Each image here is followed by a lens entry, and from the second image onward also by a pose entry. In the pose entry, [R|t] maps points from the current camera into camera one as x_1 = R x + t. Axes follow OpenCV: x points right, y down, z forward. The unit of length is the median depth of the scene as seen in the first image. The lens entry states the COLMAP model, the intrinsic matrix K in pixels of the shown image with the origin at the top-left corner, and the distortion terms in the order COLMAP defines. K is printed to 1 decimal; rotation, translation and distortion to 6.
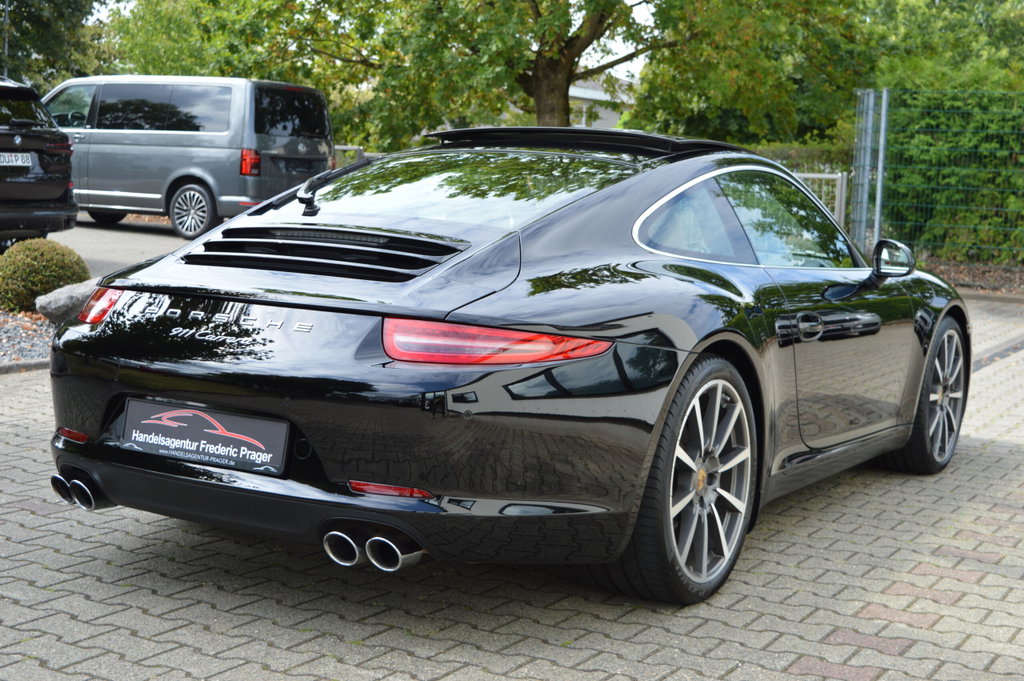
lens RADIAL K [[1521.6, 0, 512.0], [0, 1521.6, 340.5], [0, 0, 1]] dist [0.000950, 0.054590]
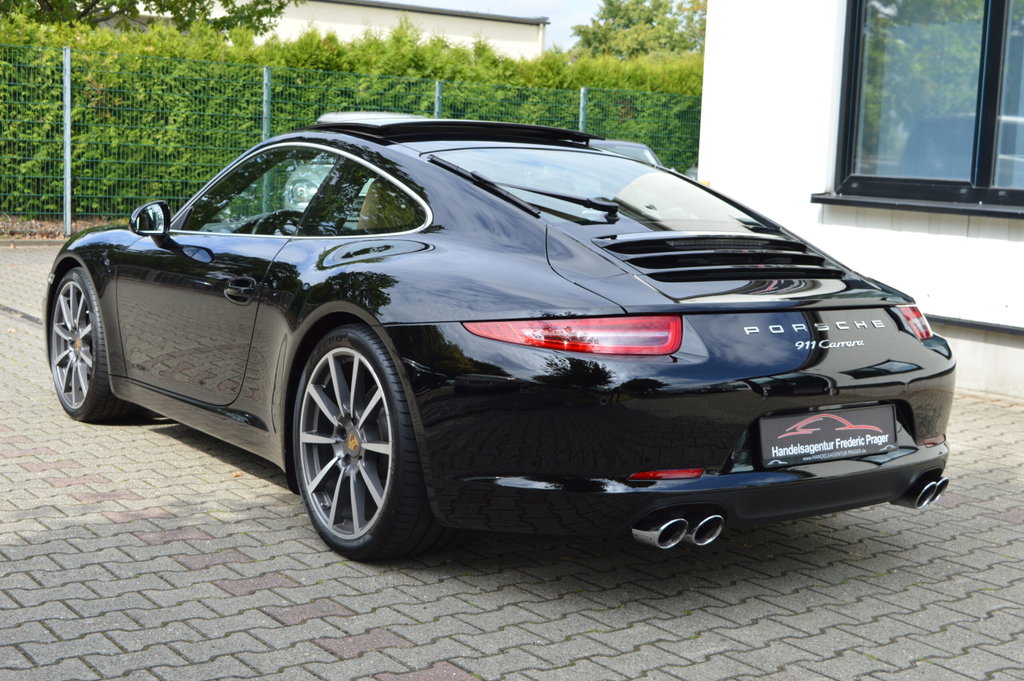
lens RADIAL K [[1376.2, 0, 512.0], [0, 1376.2, 340.5], [0, 0, 1]] dist [-0.017304, -0.052771]
pose [[0.396678, -0.133539, 0.908193, -1.170258], [0.078312, 0.990678, 0.111463, -0.131594], [-0.914611, 0.026907, 0.403438, 0.799406]]
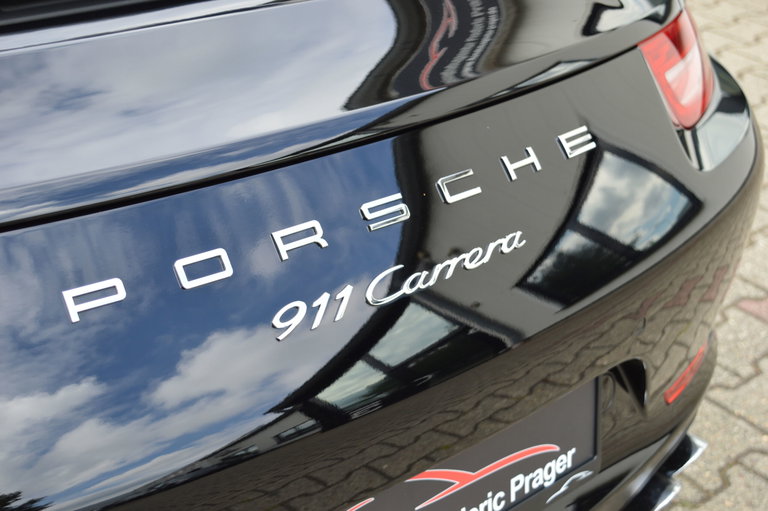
lens RADIAL K [[1285.8, 0, 384.0], [0, 1285.8, 255.5], [0, 0, 1]] dist [0.018245, -1.658029]
pose [[0.311719, -0.455930, 0.833642, -0.427541], [0.030004, 0.881643, 0.470963, -0.136129], [-0.949701, -0.121795, 0.288504, 0.912103]]
